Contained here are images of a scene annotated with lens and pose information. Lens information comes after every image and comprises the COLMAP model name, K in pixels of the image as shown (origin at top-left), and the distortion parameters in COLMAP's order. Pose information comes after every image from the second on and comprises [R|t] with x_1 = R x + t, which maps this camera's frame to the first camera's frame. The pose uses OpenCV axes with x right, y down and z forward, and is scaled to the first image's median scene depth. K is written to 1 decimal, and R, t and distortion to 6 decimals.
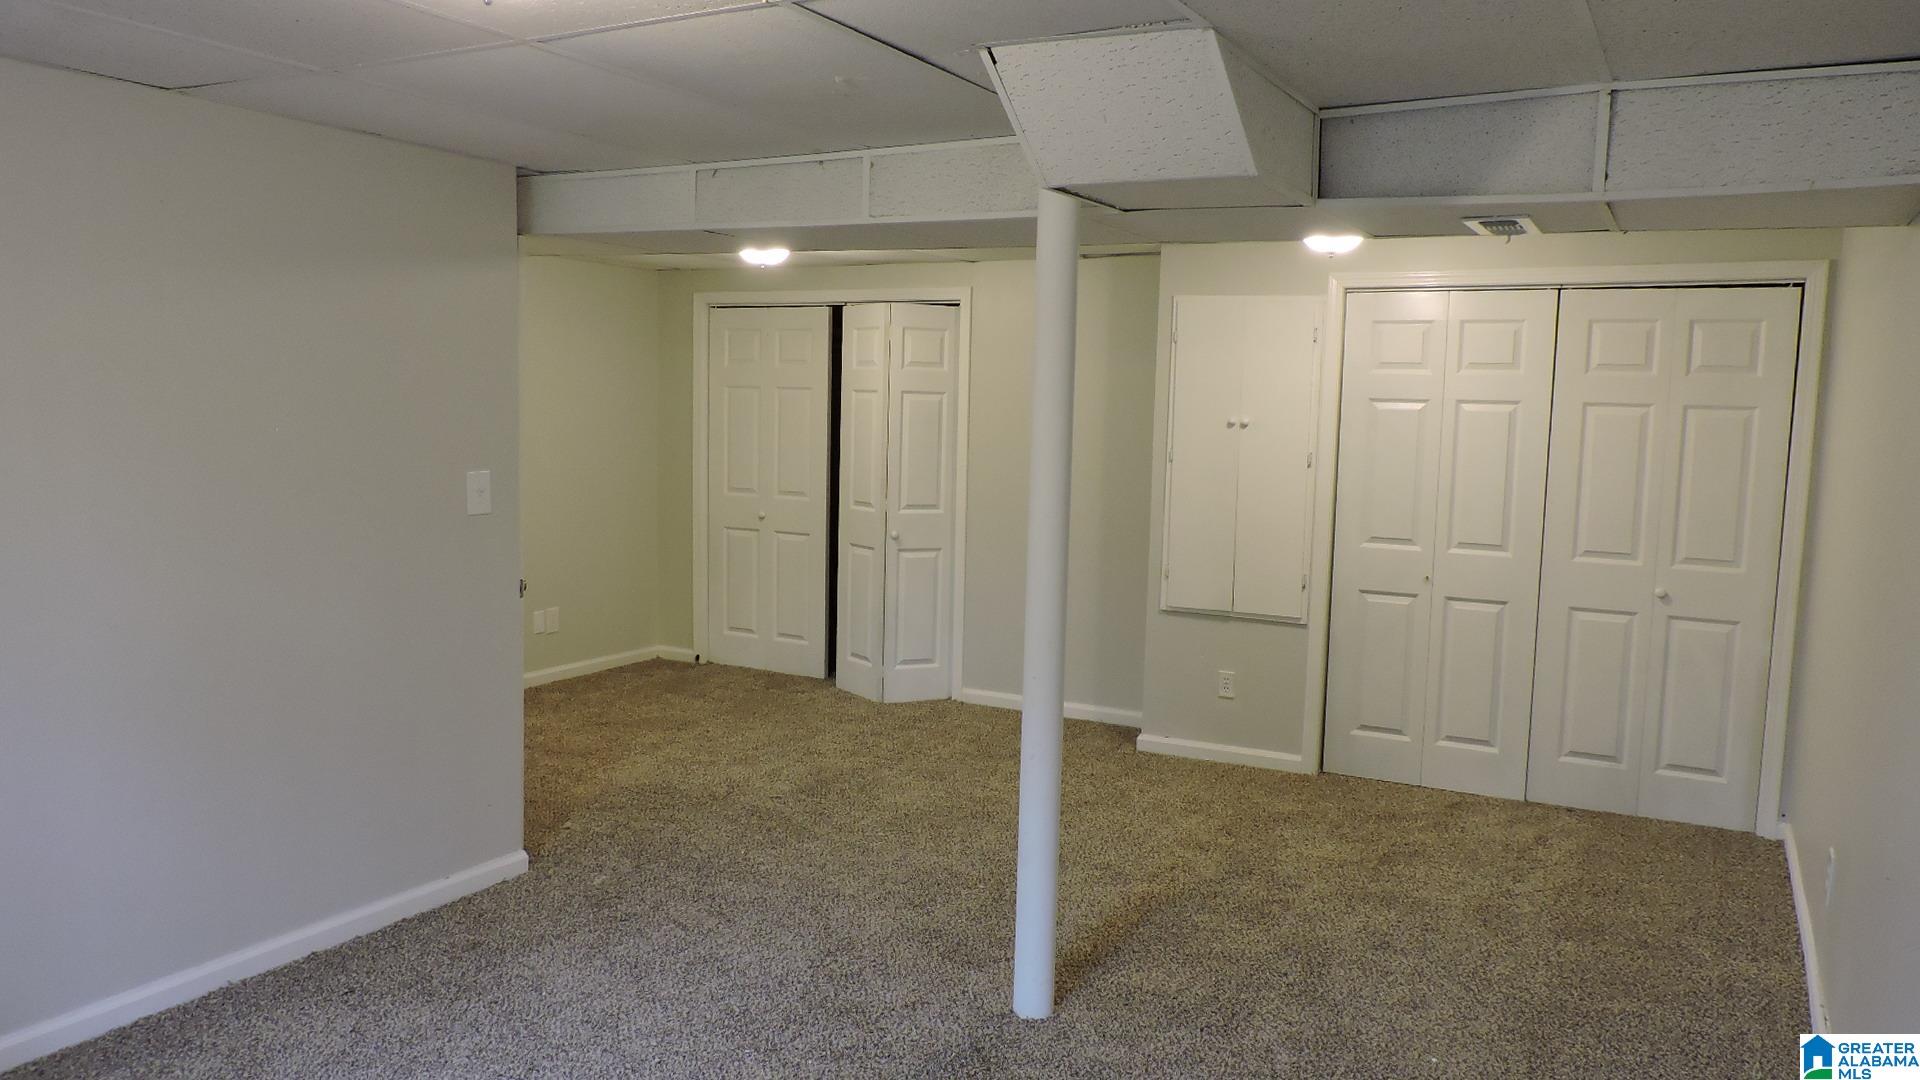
lens RADIAL K [[1375.9, 0, 960.0], [0, 1375.9, 540.0], [0, 0, 1]] dist [-0.014073, 0.001157]
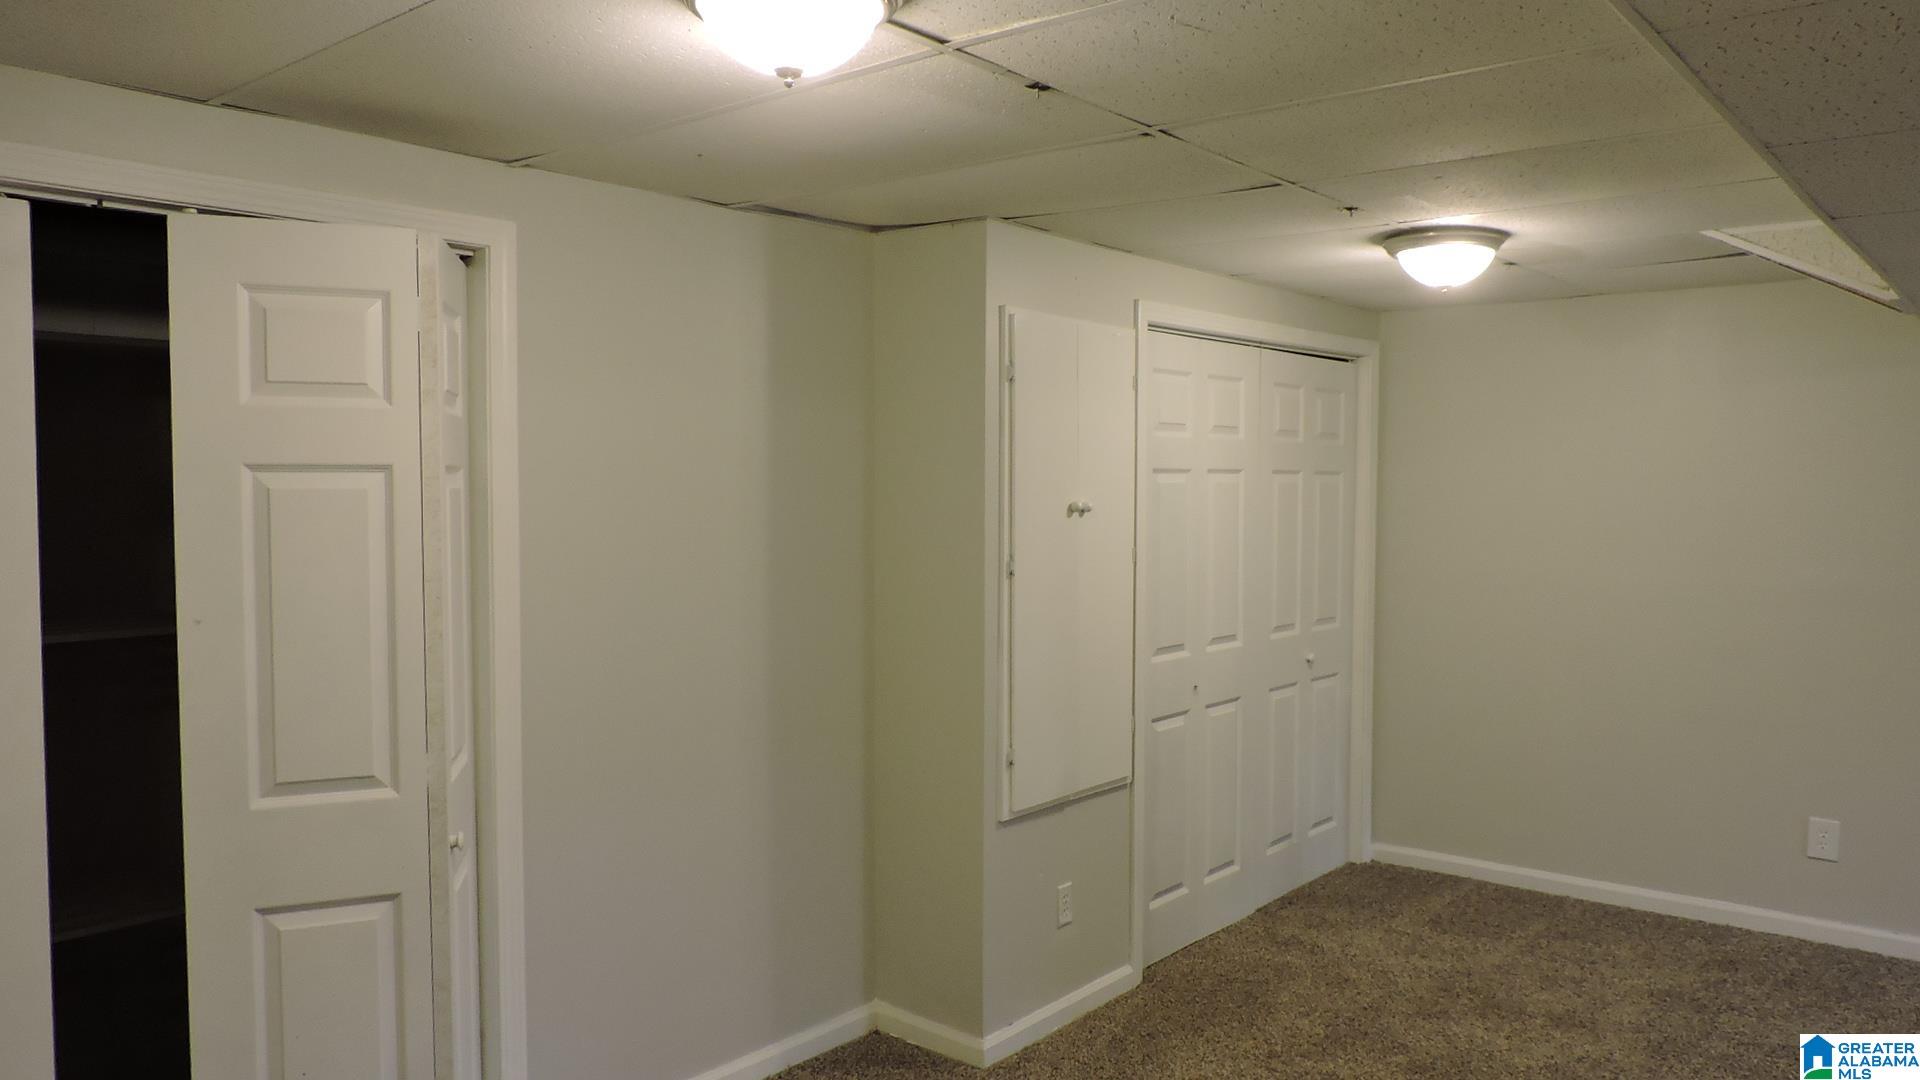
lens RADIAL K [[1375.9, 0, 960.0], [0, 1375.9, 540.0], [0, 0, 1]] dist [-0.014073, 0.001157]
pose [[0.178259, -0.055192, 0.982434, -0.451581], [0.115900, 0.992653, 0.034736, -0.096809], [-0.977134, 0.107672, 0.183346, 0.913874]]
